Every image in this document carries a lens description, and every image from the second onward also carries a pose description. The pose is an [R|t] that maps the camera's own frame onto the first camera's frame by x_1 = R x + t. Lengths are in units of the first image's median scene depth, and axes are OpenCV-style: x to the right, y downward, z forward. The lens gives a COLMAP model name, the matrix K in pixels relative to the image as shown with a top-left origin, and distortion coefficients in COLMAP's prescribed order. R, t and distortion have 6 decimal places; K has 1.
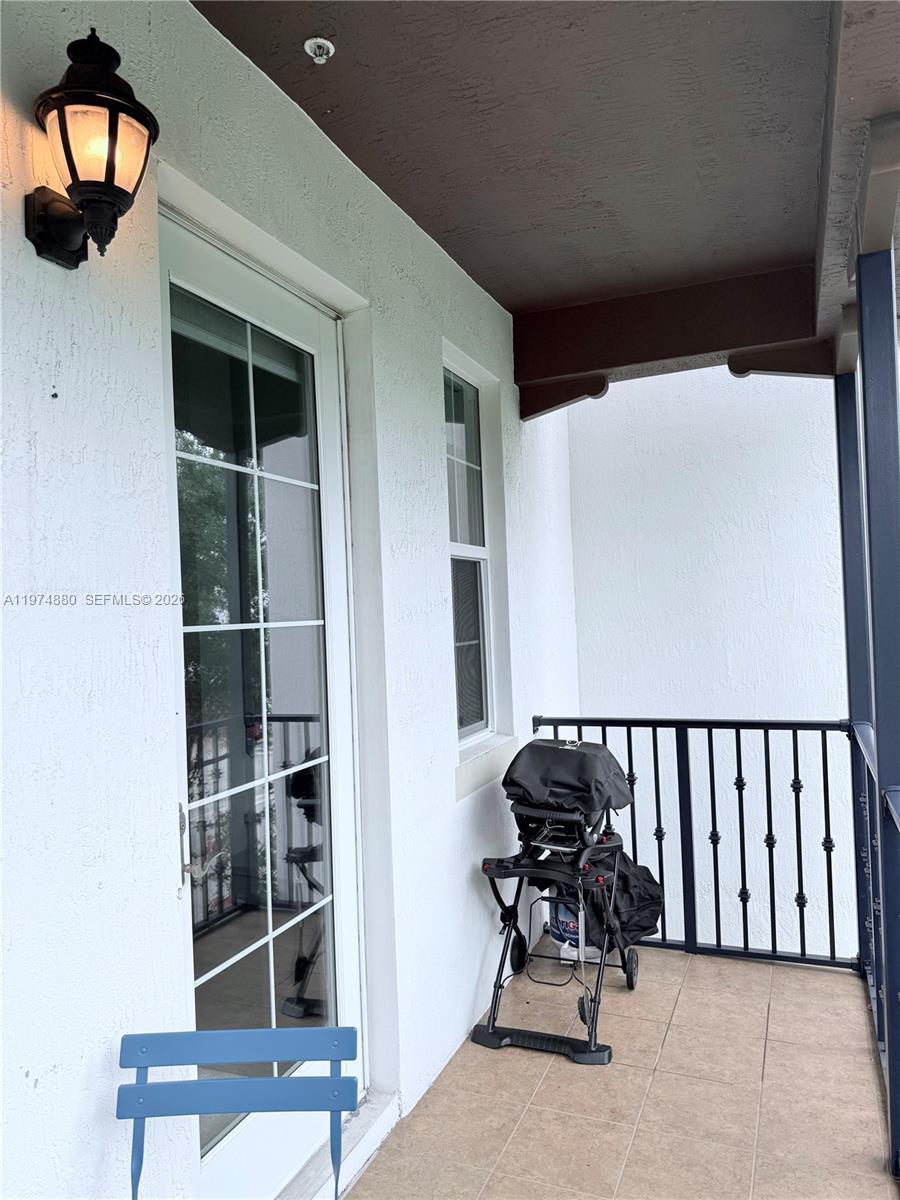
lens RADIAL K [[831.2, 0, 452.7], [0, 831.2, 596.6], [0, 0, 1]] dist [0.047418, -0.072296]
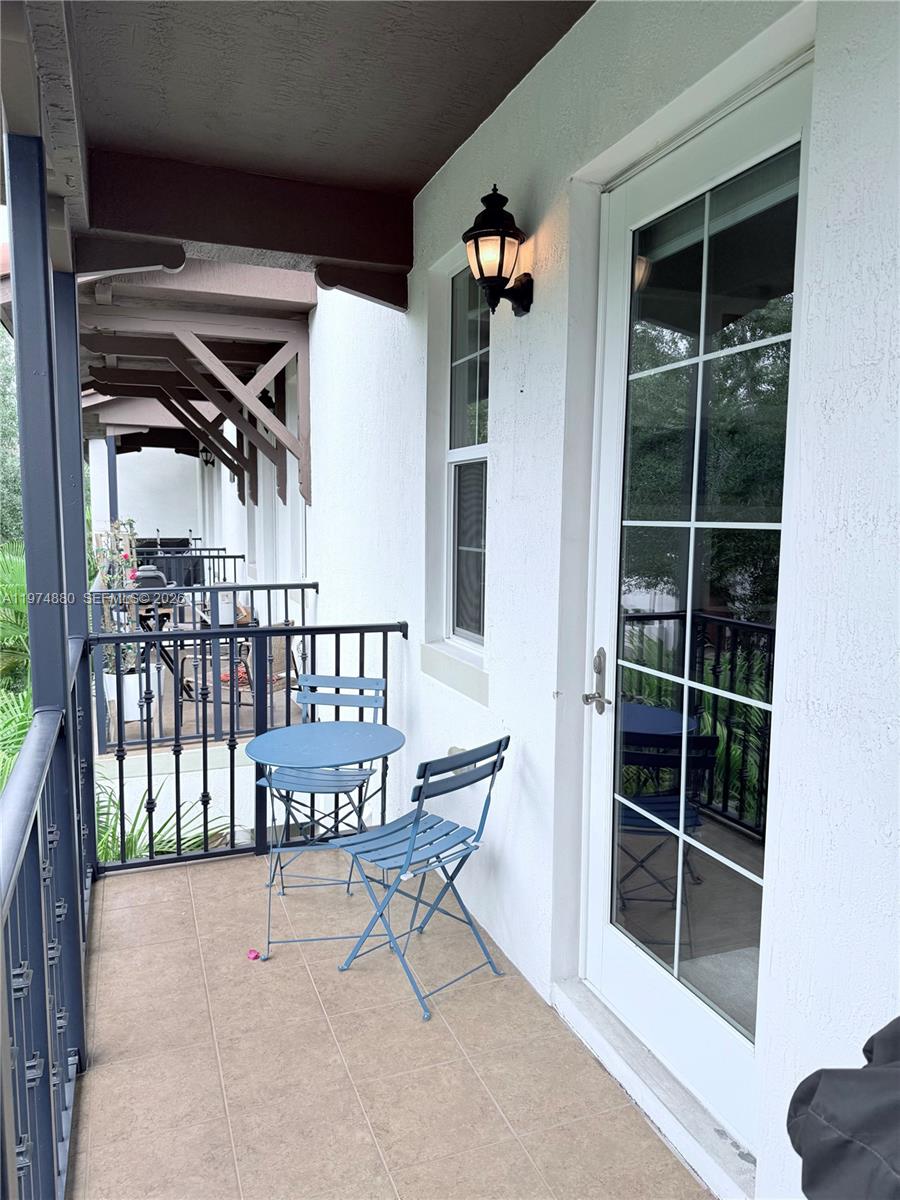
lens RADIAL K [[831.2, 0, 453.7], [0, 831.2, 602.8], [0, 0, 1]] dist [0.047418, -0.072296]
pose [[-0.728014, 0.104328, -0.677577, 0.629805], [0.026576, 0.991905, 0.124171, -0.002533], [0.685047, 0.072391, -0.724893, 1.513776]]
